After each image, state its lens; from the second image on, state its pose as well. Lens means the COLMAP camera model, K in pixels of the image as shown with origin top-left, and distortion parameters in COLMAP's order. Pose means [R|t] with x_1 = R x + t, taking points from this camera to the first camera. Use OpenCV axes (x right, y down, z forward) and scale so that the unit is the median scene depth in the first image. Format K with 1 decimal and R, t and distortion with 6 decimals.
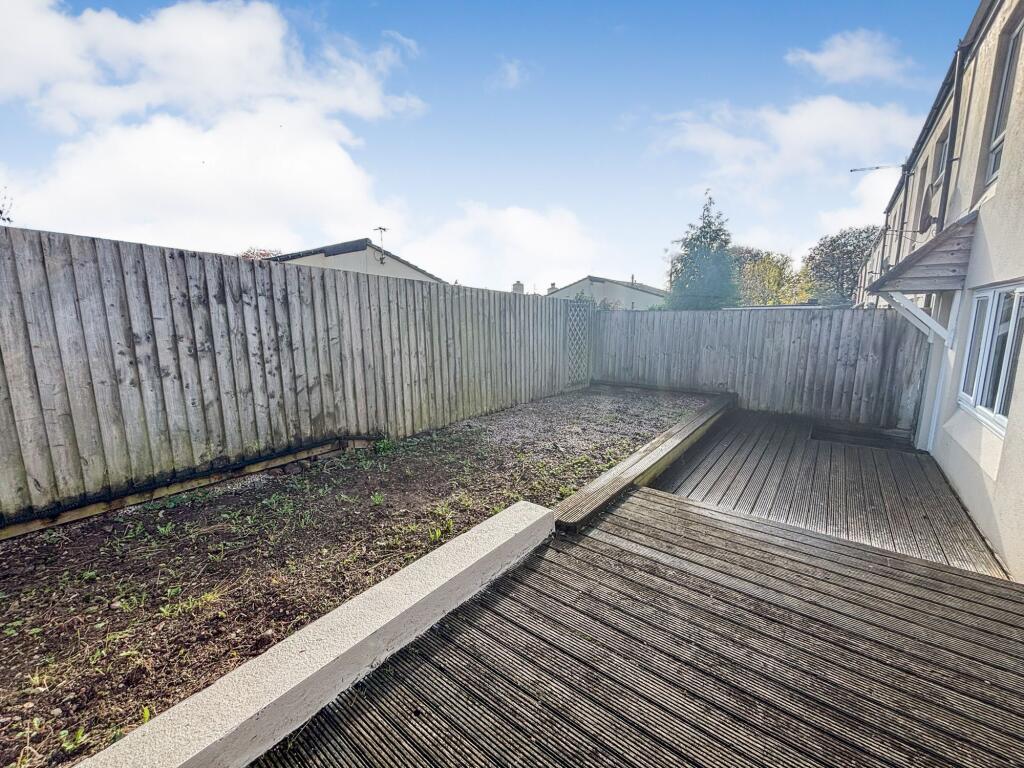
lens RADIAL K [[415.7, 0, 510.3], [0, 415.7, 384.6], [0, 0, 1]] dist [0.002589, 0.000188]
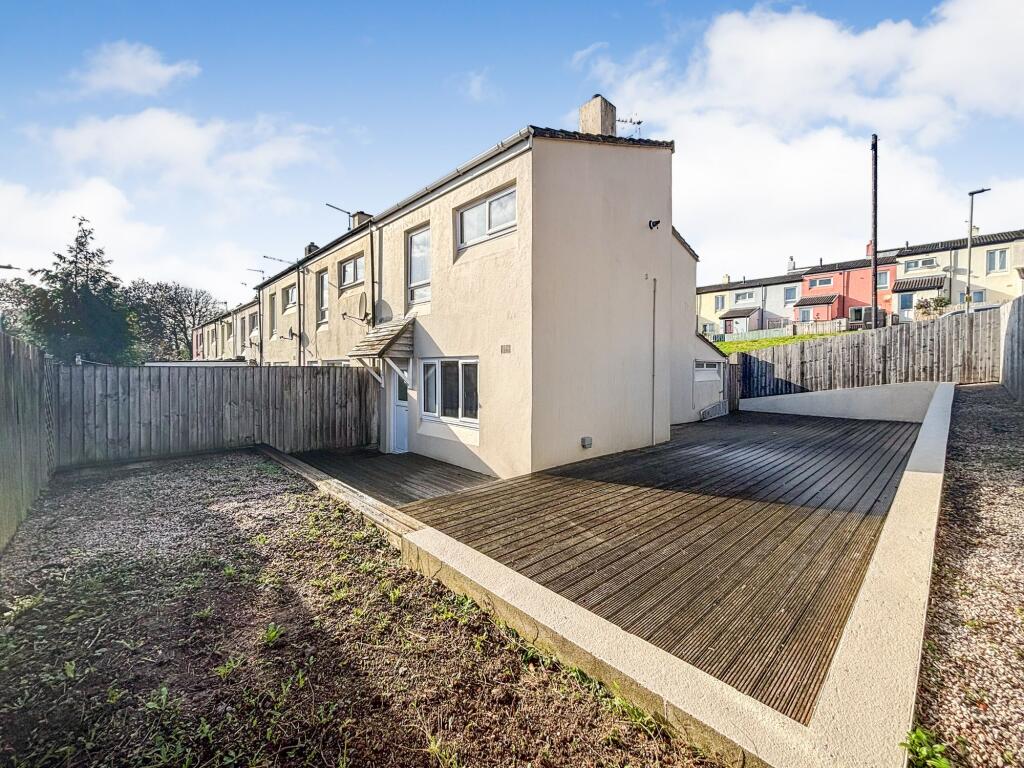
lens RADIAL K [[415.7, 0, 513.7], [0, 415.7, 374.2], [0, 0, 1]] dist [0.002589, 0.000188]
pose [[0.147195, -0.012797, 0.989025, -0.488172], [0.162179, 0.986696, -0.011370, -0.044248], [-0.975721, 0.162073, 0.147312, 0.216014]]
